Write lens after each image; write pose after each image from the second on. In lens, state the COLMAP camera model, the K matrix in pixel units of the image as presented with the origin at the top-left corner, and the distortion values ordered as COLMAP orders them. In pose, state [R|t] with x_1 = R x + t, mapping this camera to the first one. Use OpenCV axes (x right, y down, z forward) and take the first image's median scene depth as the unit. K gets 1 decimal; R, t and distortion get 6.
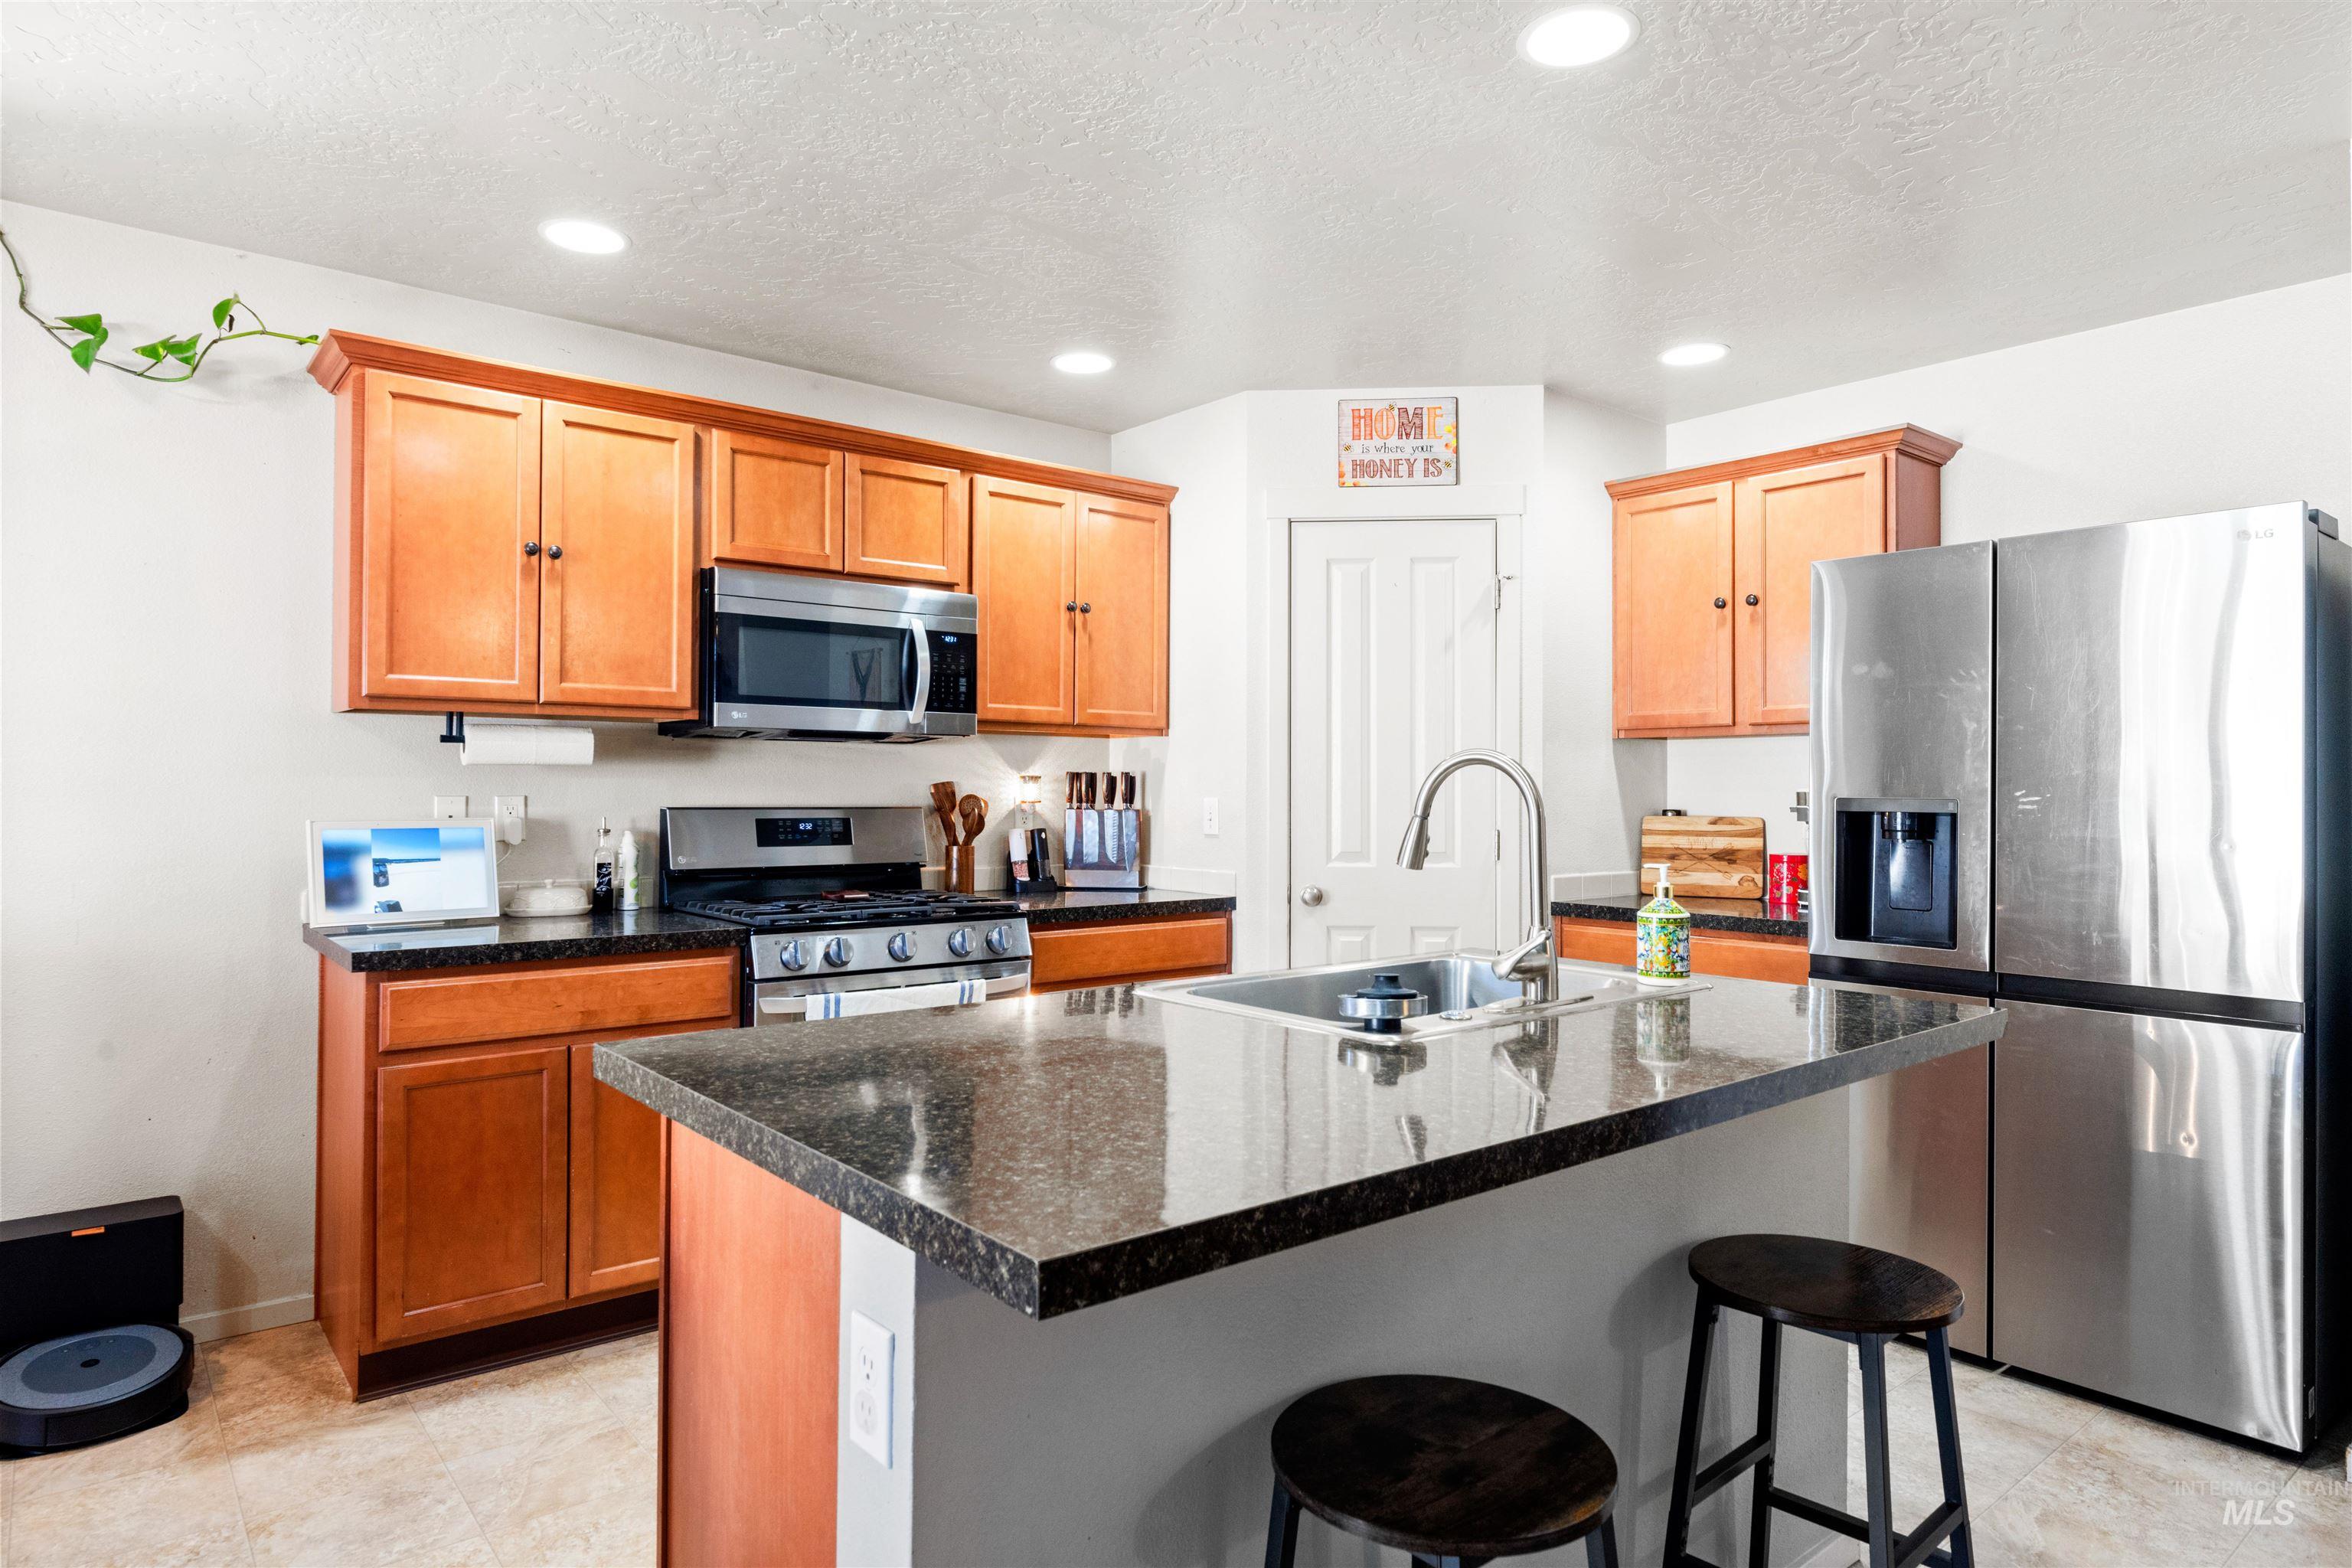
lens RADIAL K [[1347.4, 0, 1183.6], [0, 1347.4, 786.5], [0, 0, 1]] dist [0.002613, -0.005742]
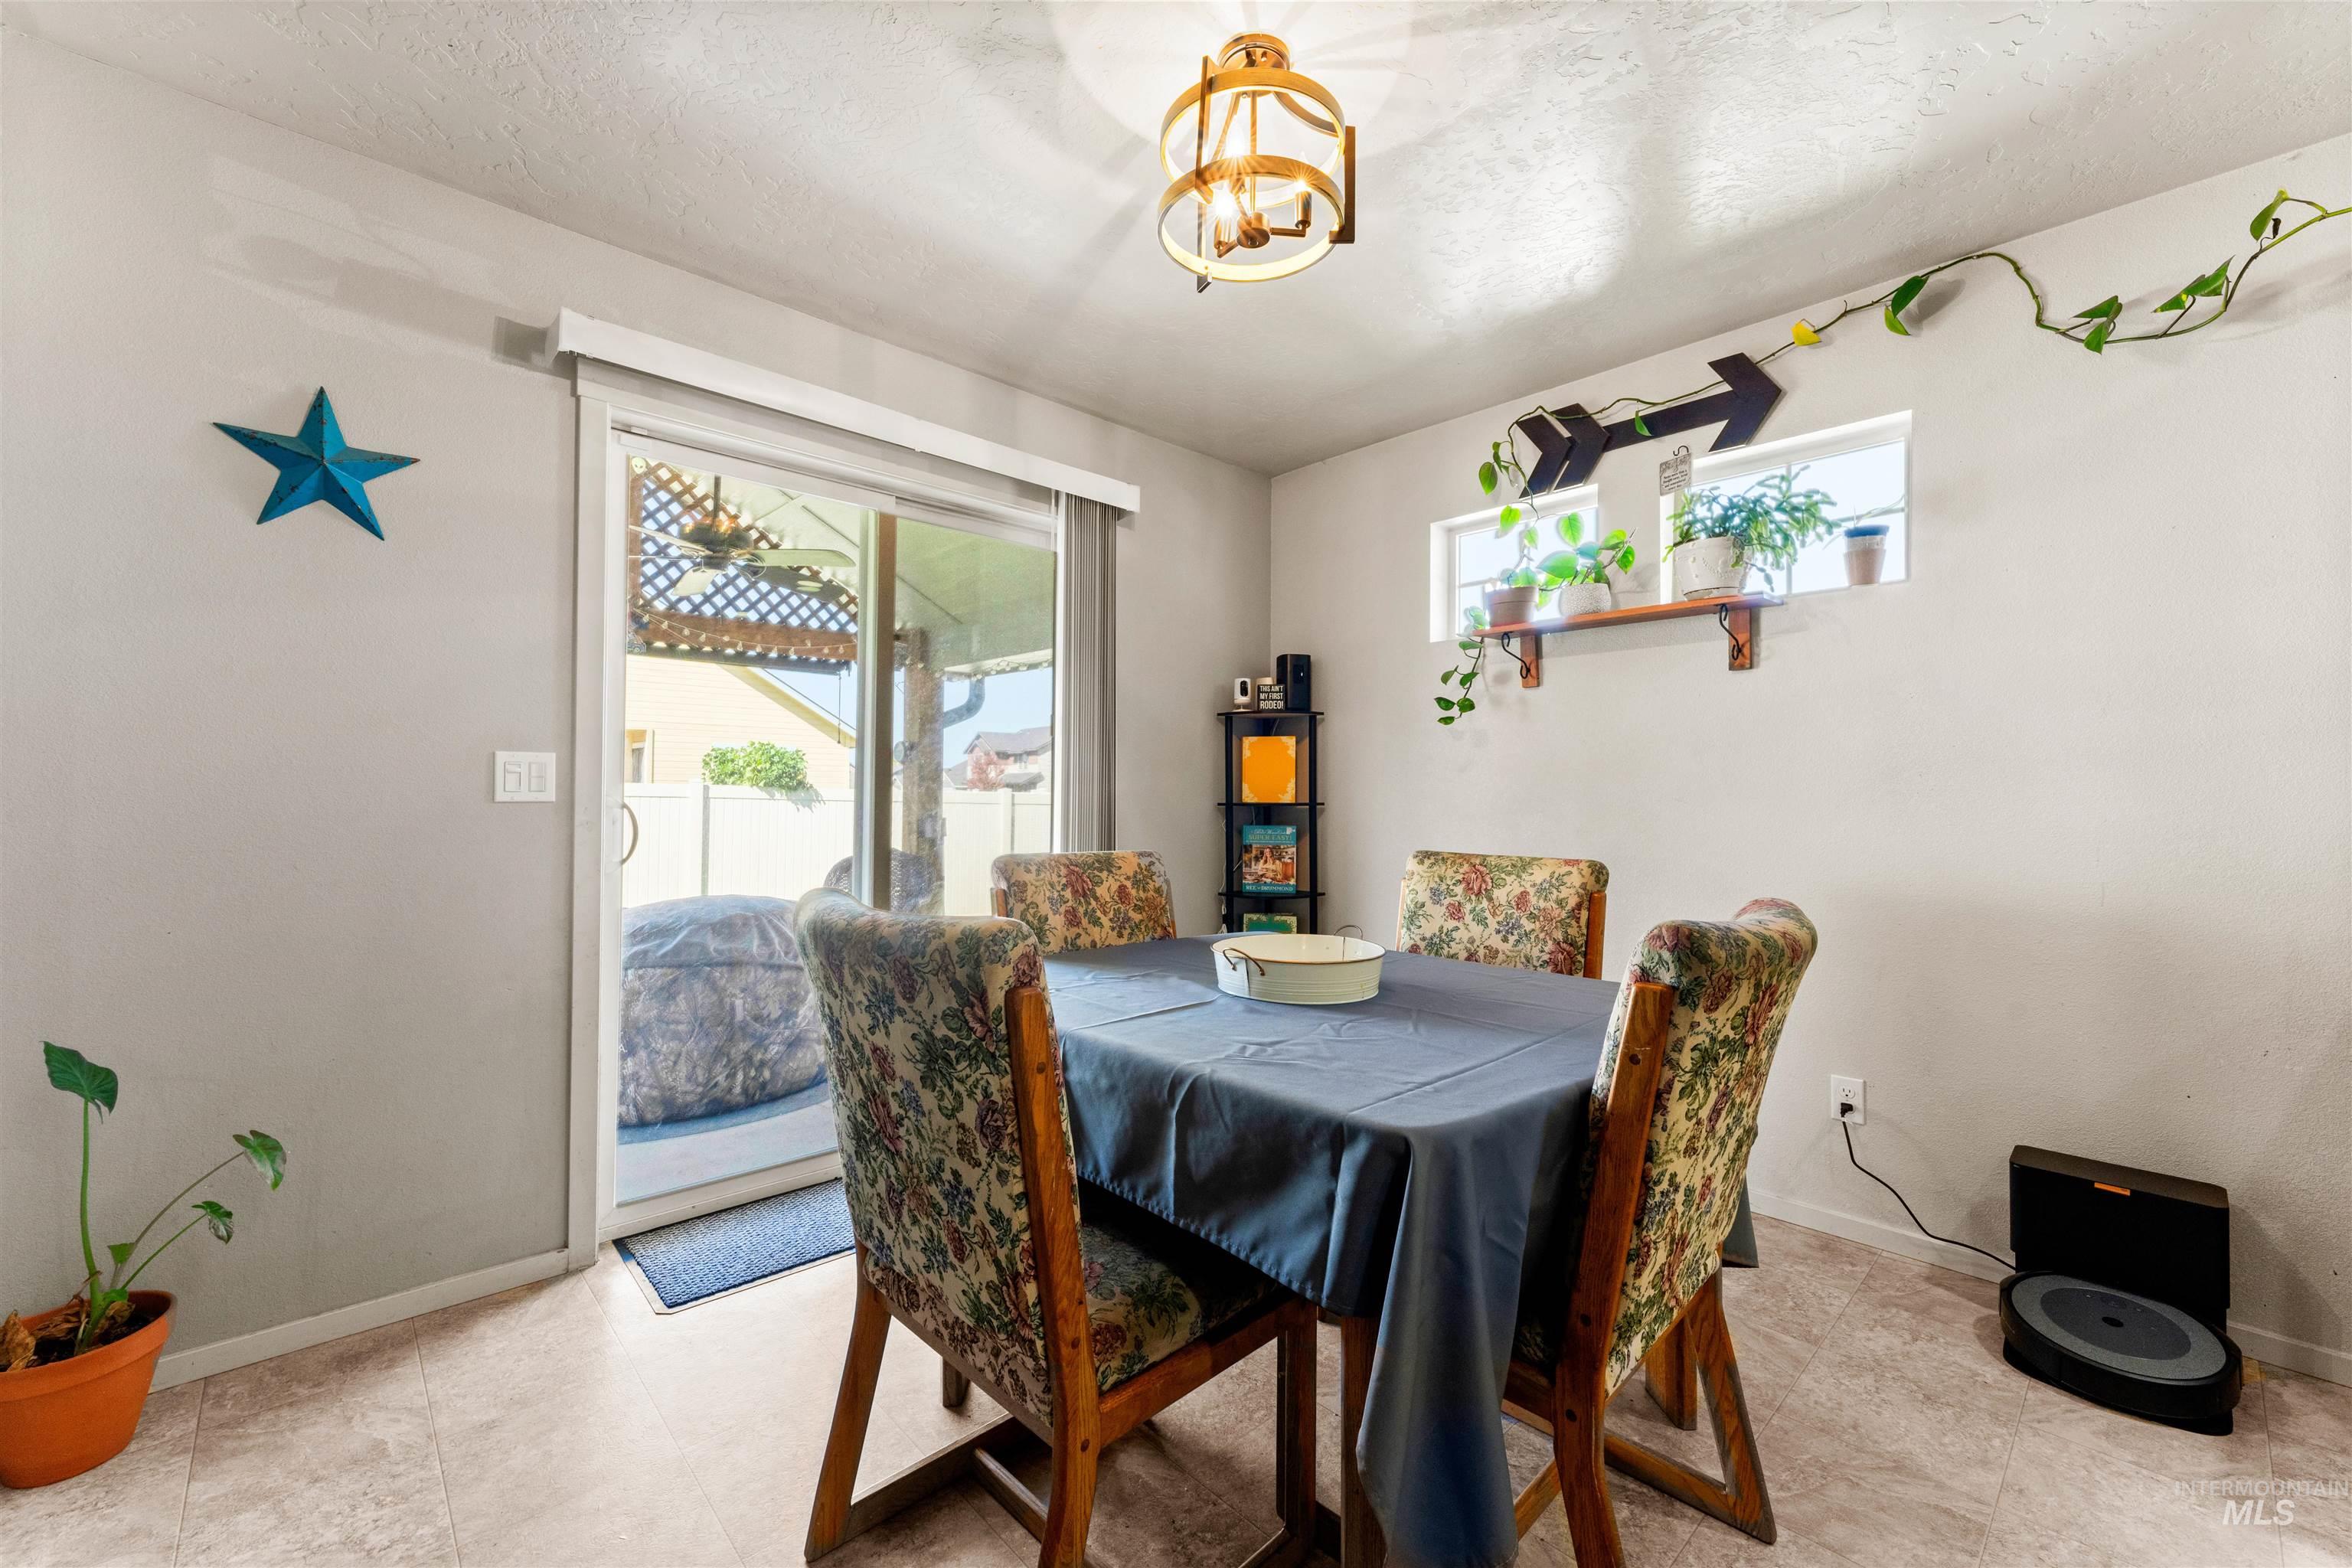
lens RADIAL K [[936.4, 0, 1159.1], [0, 936.4, 779.3], [0, 0, 1]] dist [-0.000454, 0.000311]
pose [[0.046919, -0.019877, -0.998701, -0.098678], [-0.007093, 0.999770, -0.020232, 0.029591], [0.998874, 0.008033, 0.046767, 0.178732]]
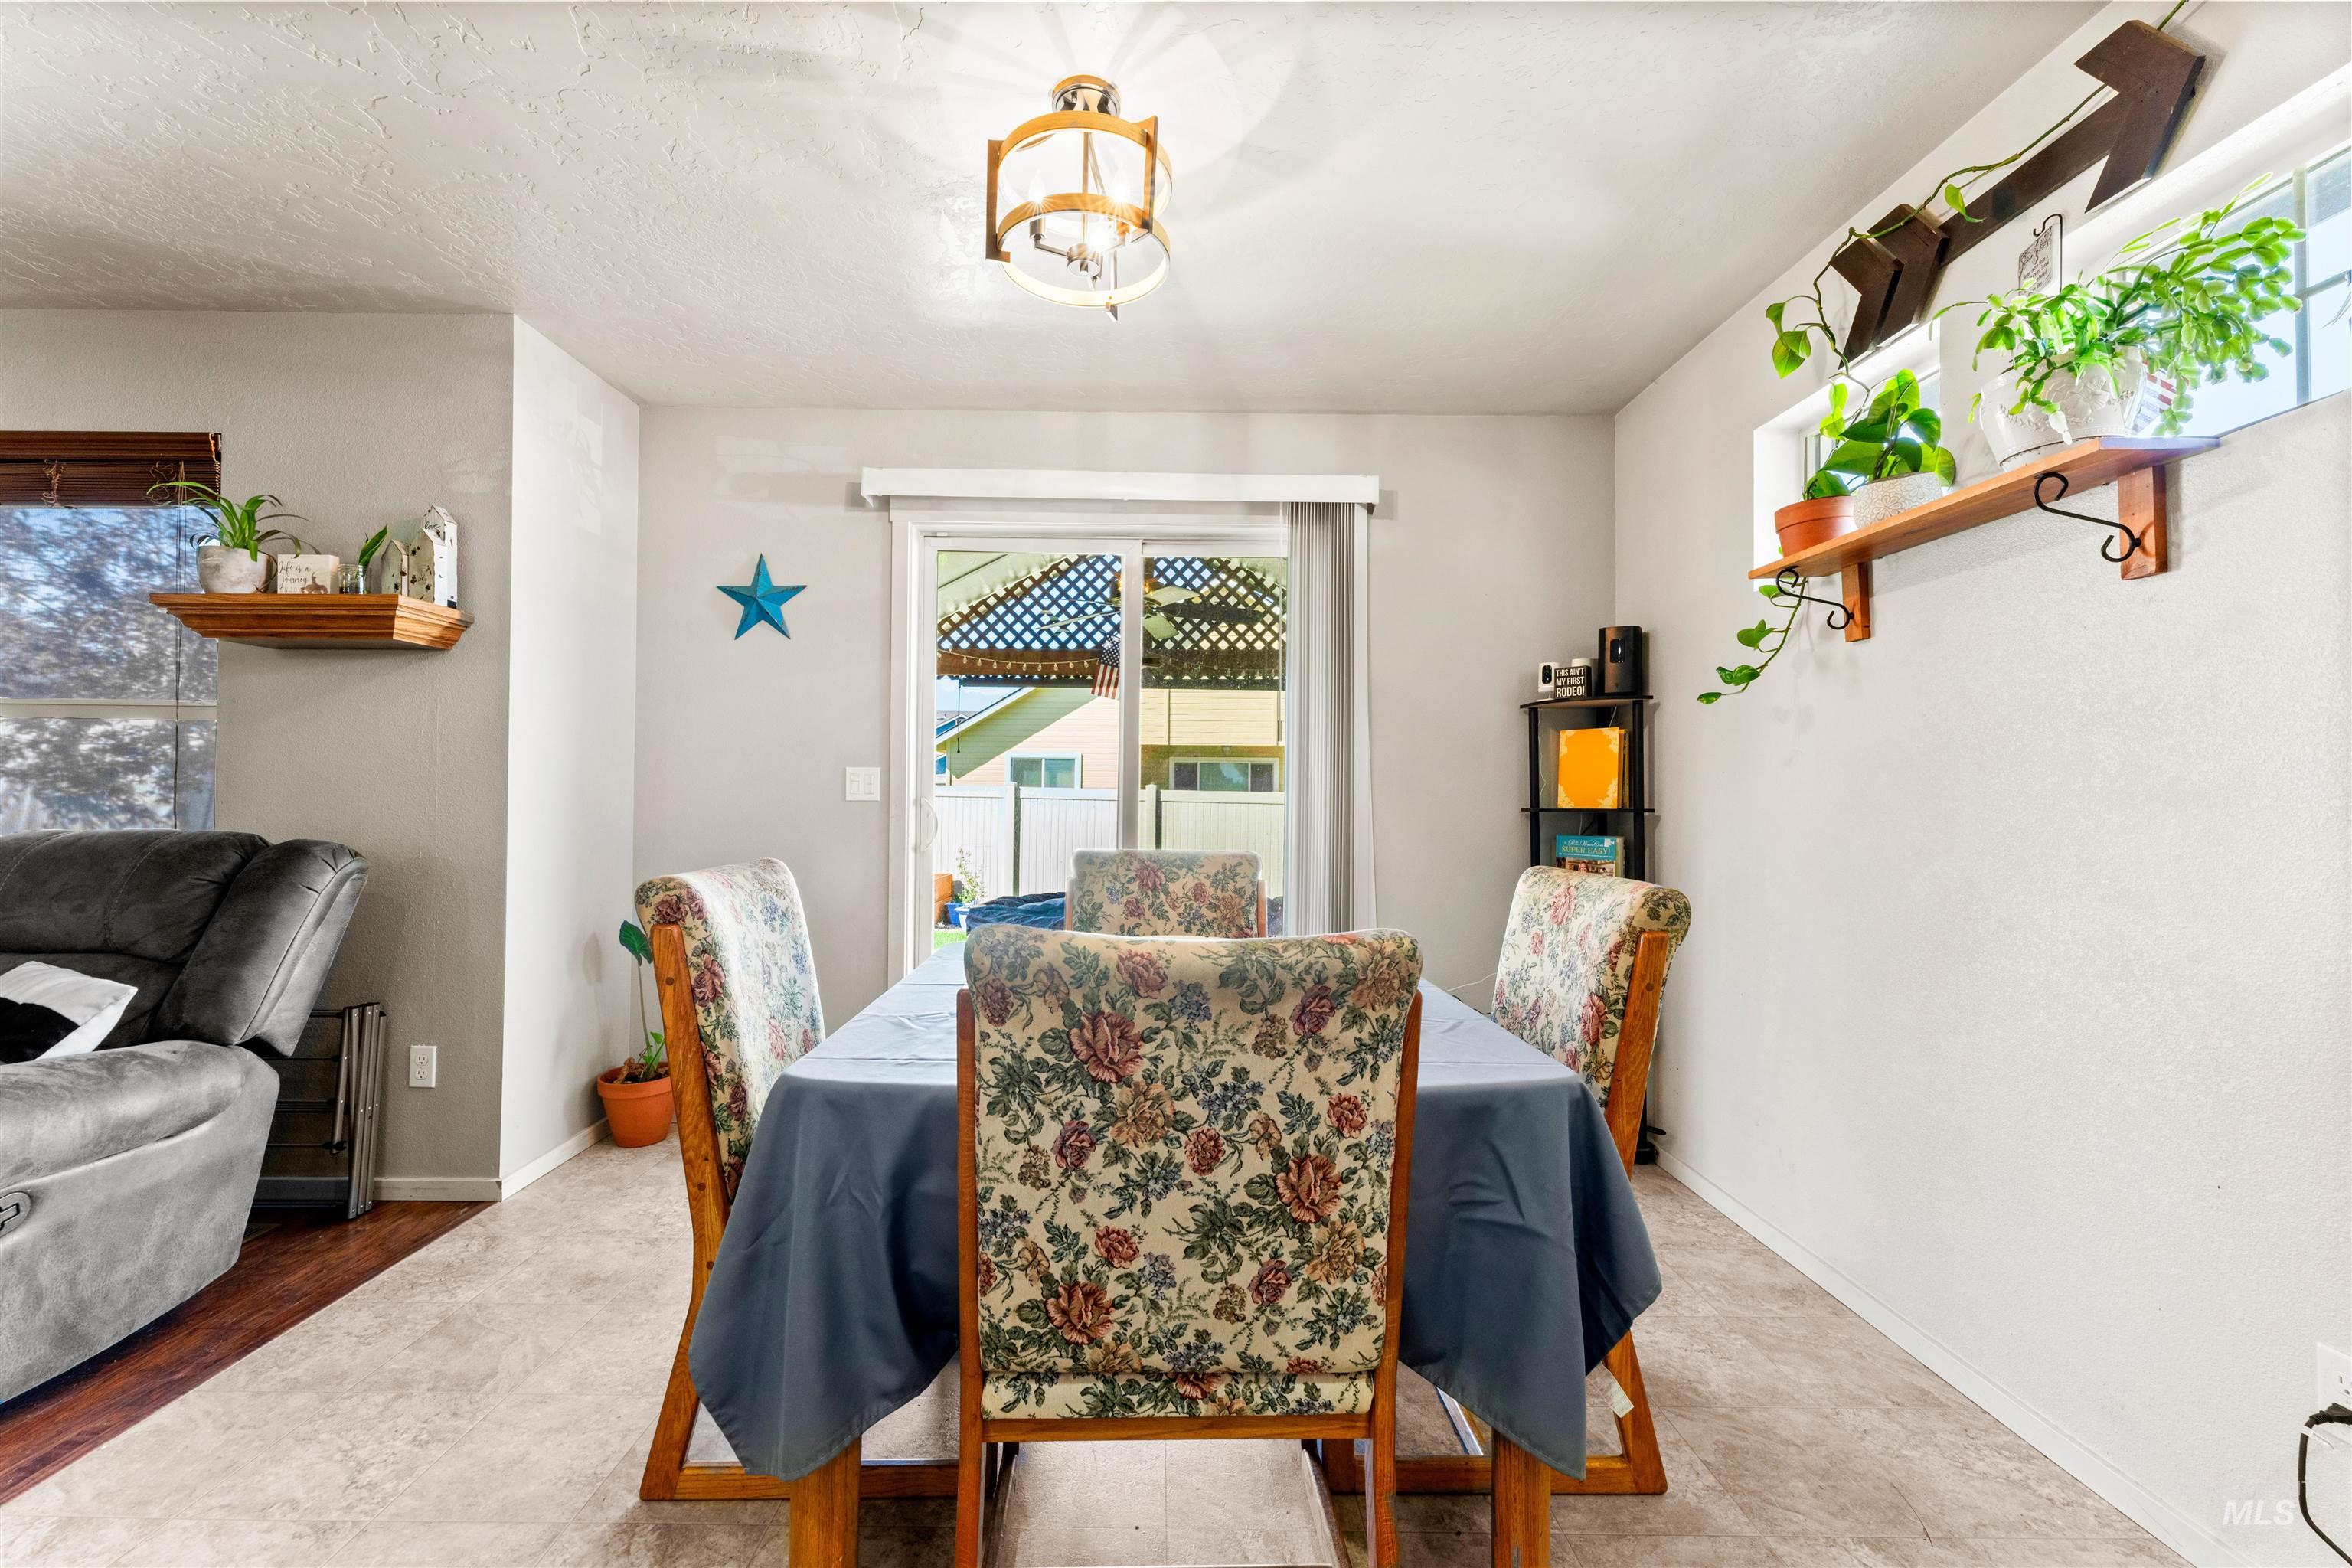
lens RADIAL K [[936.4, 0, 1162.2], [0, 936.4, 776.8], [0, 0, 1]] dist [-0.000454, 0.000311]
pose [[-0.641718, -0.026582, -0.766480, -0.207561], [-0.012484, 0.999629, -0.024215, 0.030082], [0.766839, -0.005971, -0.641811, 0.578432]]
